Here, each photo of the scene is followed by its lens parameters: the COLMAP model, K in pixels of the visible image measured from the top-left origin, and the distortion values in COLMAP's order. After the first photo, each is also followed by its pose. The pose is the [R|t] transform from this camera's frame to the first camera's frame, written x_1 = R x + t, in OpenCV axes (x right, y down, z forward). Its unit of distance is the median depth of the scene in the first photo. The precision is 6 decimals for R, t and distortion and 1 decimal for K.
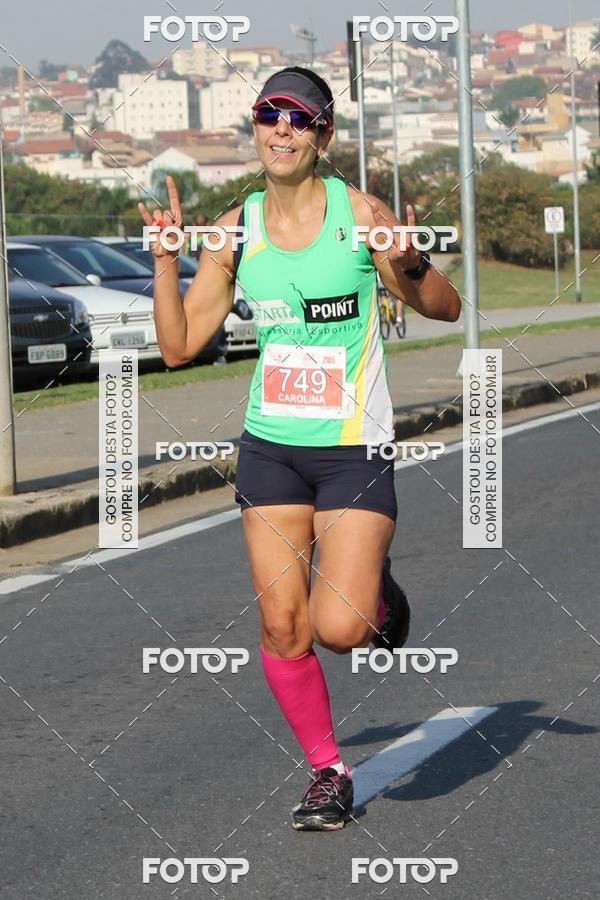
lens RADIAL K [[5603.6, 0, 3.7], [0, 5603.6, 450.9], [0, 0, 1]] dist [0.471149, -12.967305]
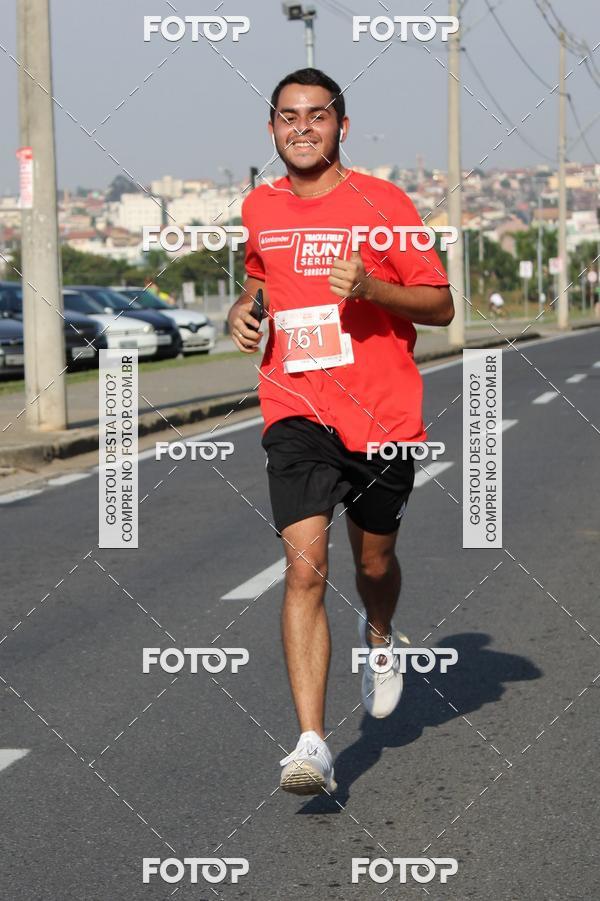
lens RADIAL K [[3590.4, 0, 216.2], [0, 3590.4, 471.8], [0, 0, 1]] dist [0.115854, 0.737053]
pose [[0.998703, -0.001792, 0.050880, -0.007567], [0.001040, 0.999890, 0.014802, 0.003468], [-0.050901, -0.014730, 0.998595, -0.132676]]
